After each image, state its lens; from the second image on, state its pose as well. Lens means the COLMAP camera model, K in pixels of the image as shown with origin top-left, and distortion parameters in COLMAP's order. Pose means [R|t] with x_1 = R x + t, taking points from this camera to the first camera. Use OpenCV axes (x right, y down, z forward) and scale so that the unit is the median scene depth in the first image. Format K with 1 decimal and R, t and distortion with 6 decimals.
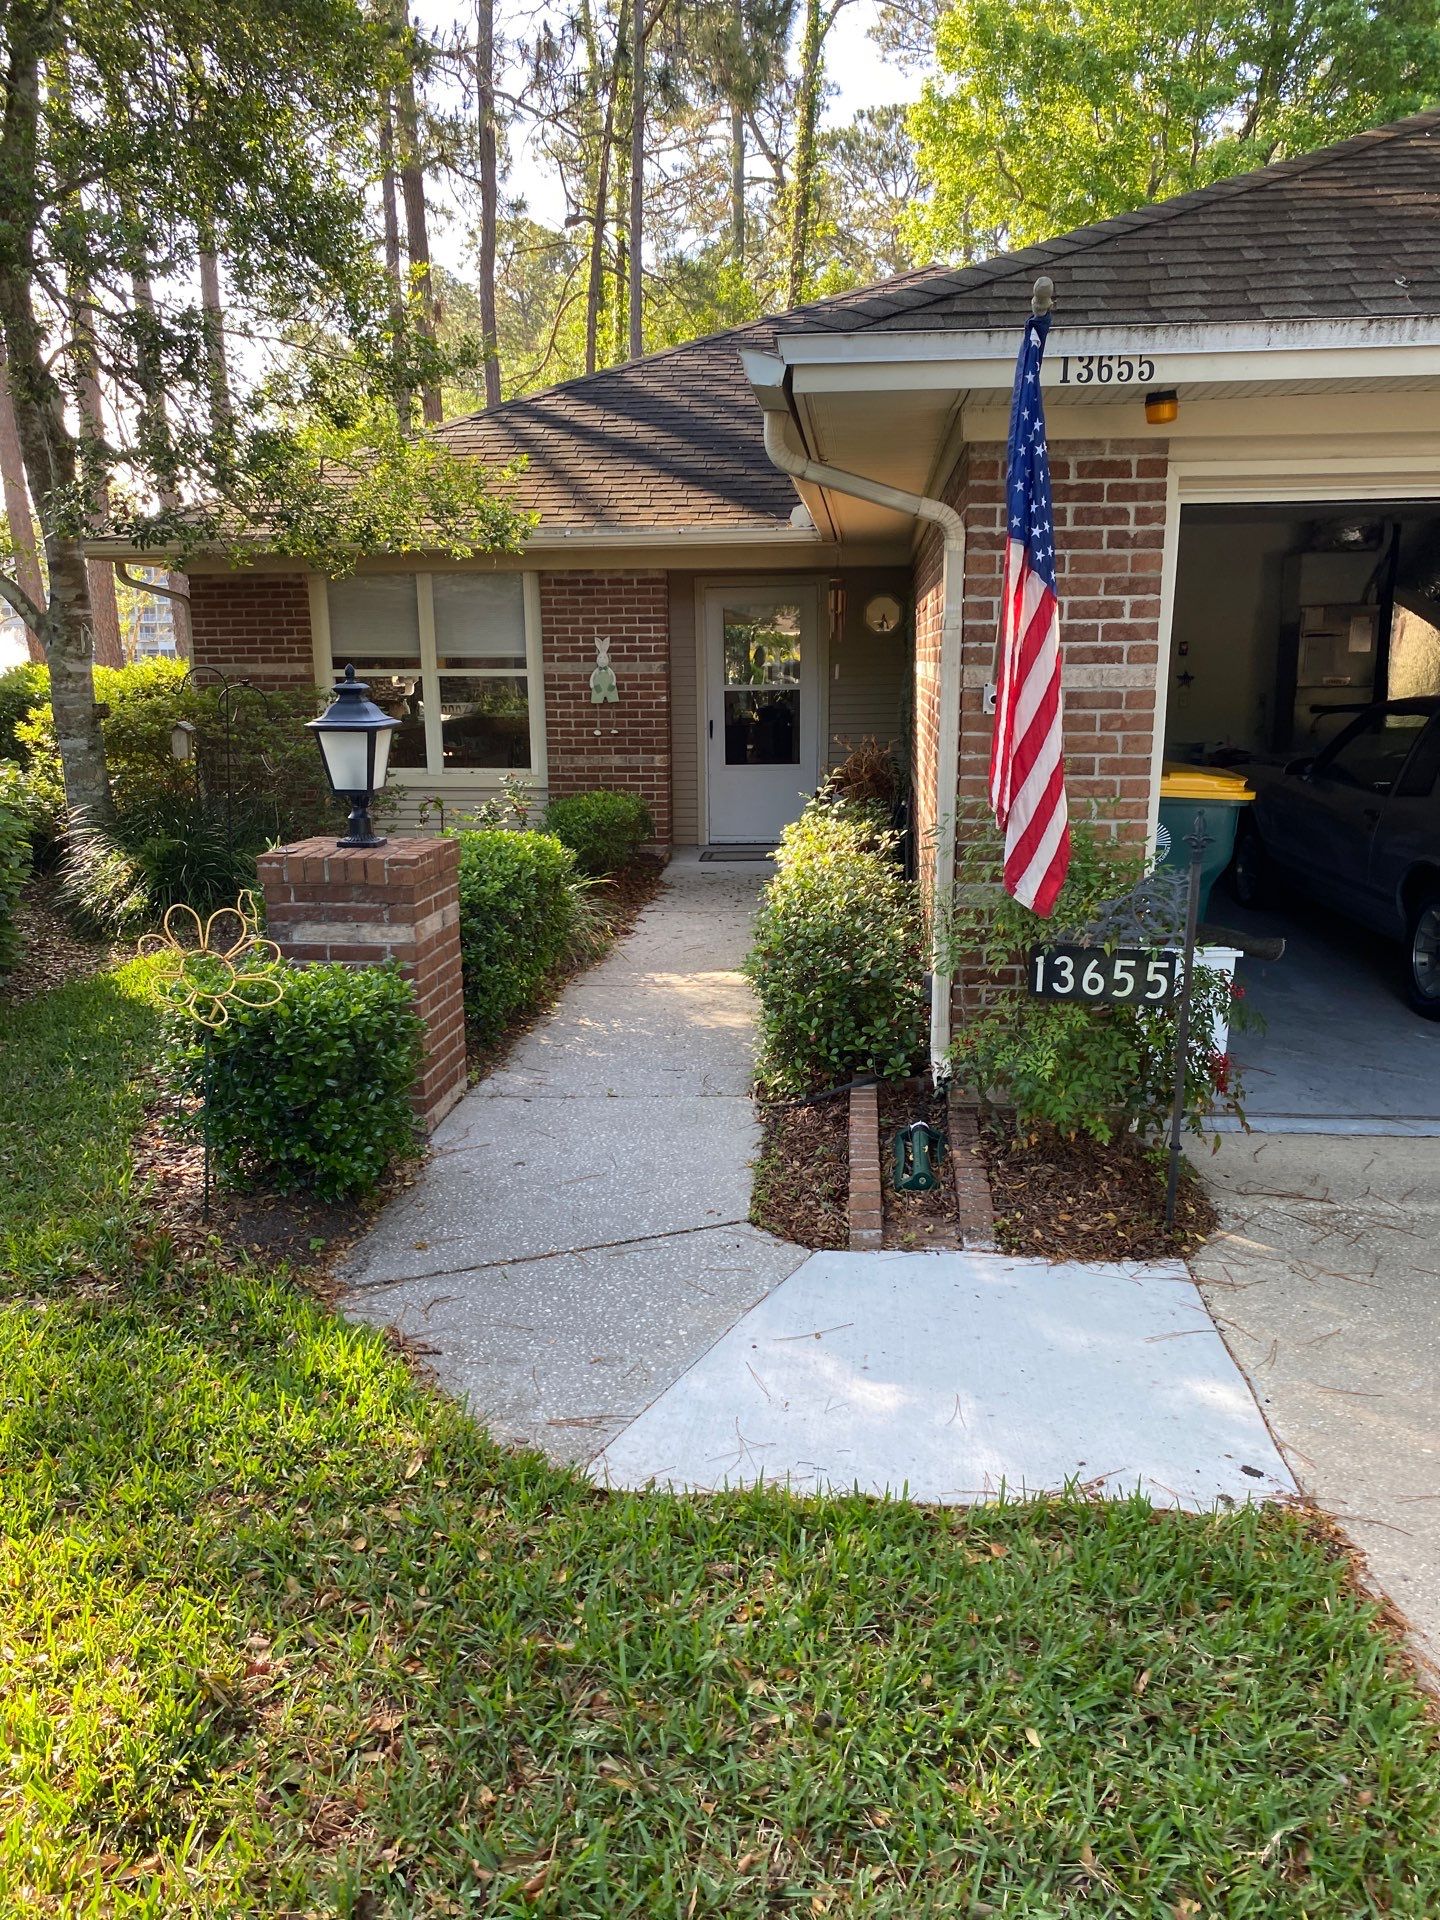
lens RADIAL K [[1426.6, 0, 726.3], [0, 1426.6, 1003.0], [0, 0, 1]] dist [0.054124, -0.082136]
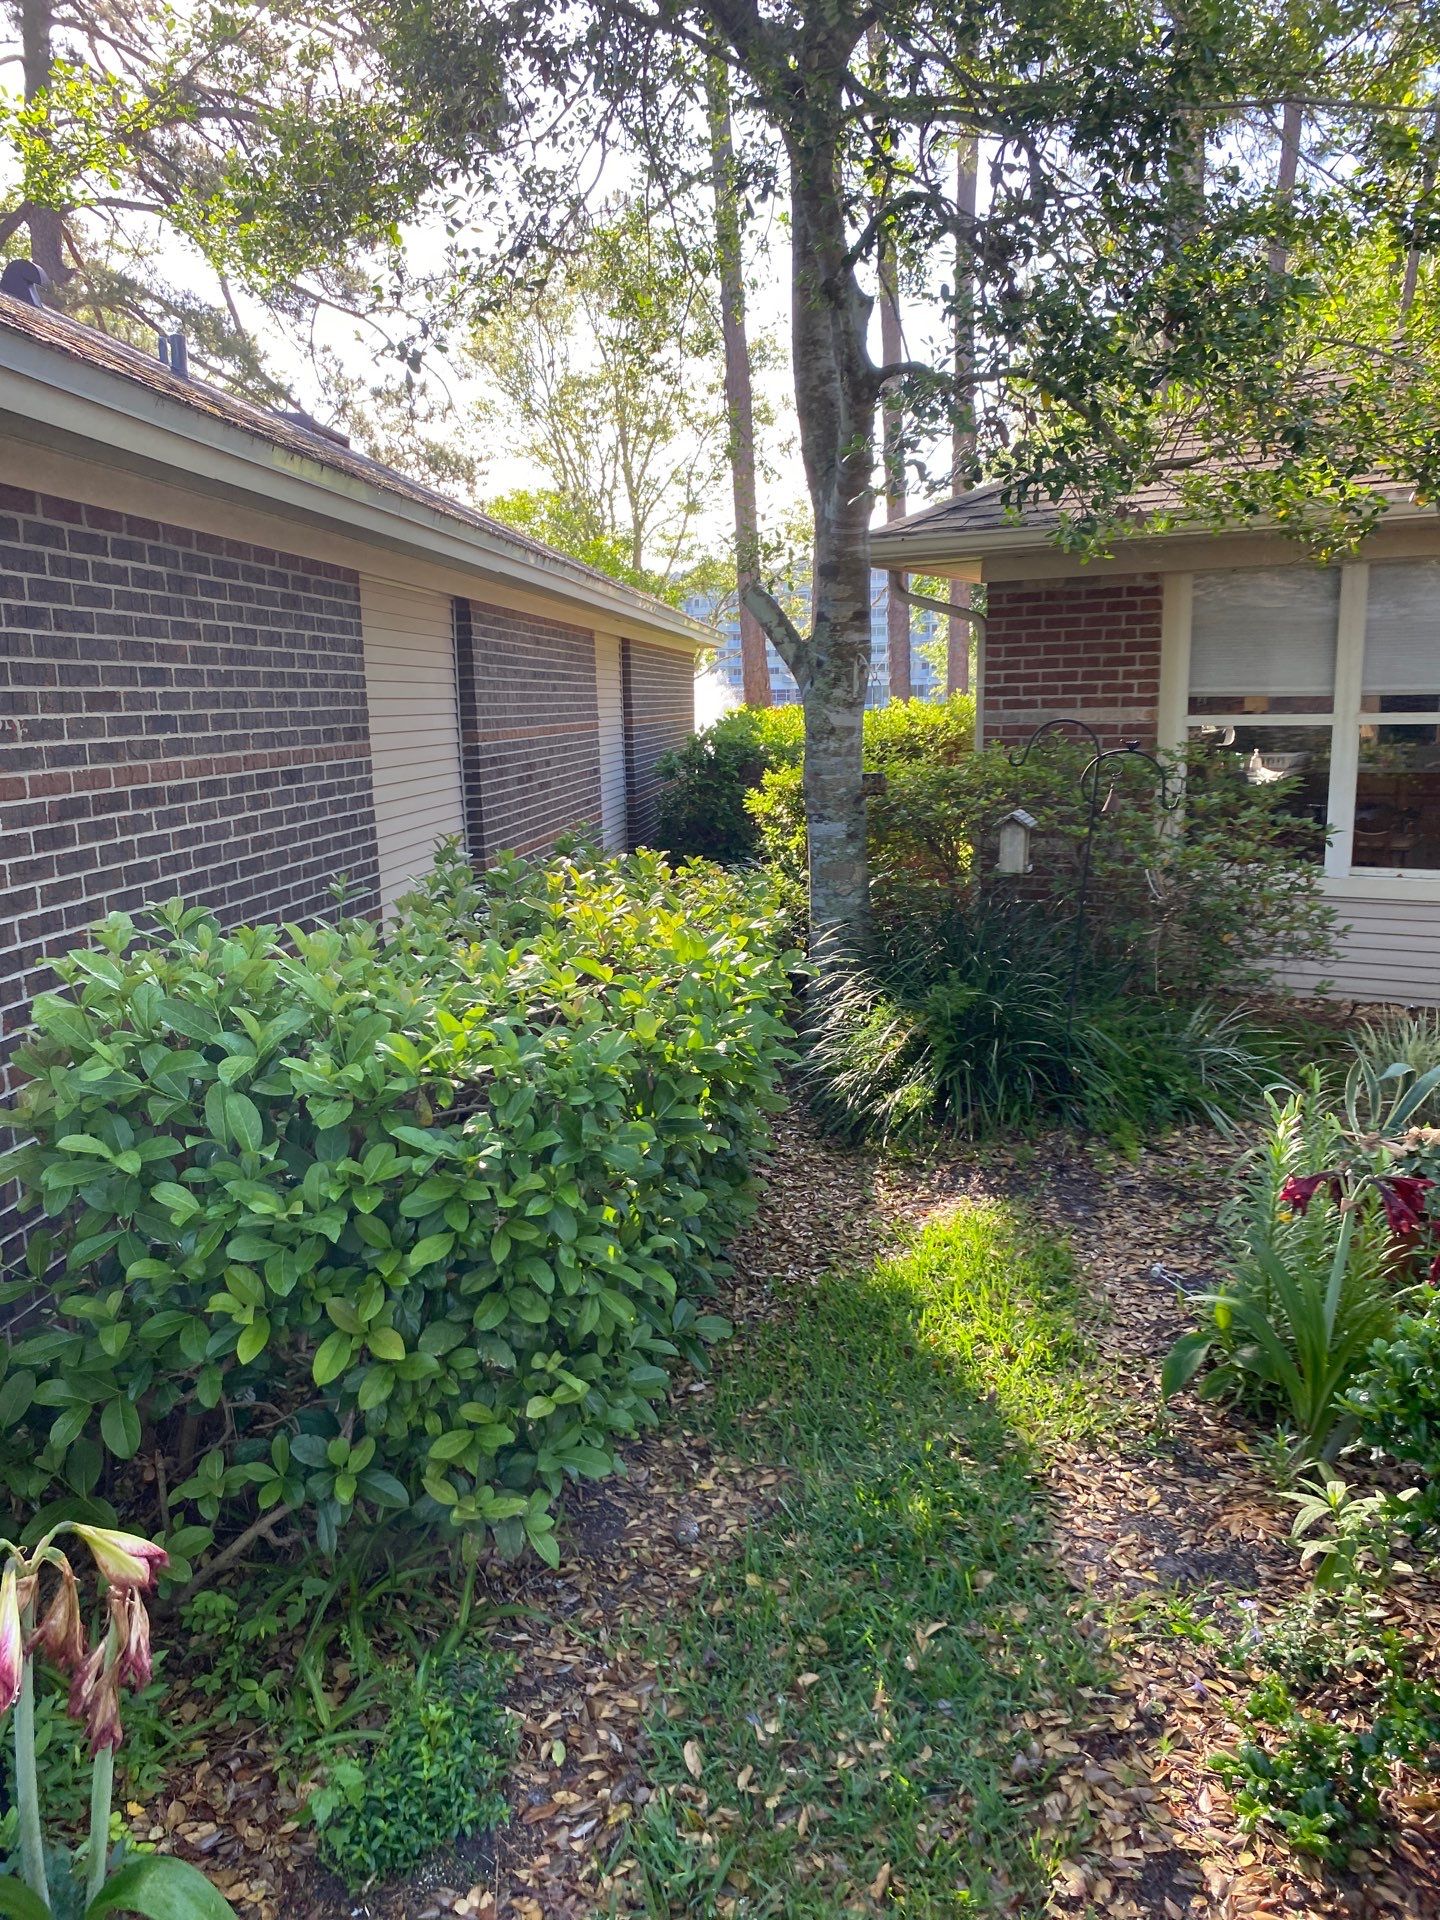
lens RADIAL K [[1470.0, 0, 710.2], [0, 1470.0, 995.3], [0, 0, 1]] dist [0.006540, -0.018678]
pose [[0.899611, 0.072088, -0.430702, -0.196078], [-0.085508, 0.996267, -0.011852, -0.088161], [0.428240, 0.047491, 0.902416, 0.342620]]
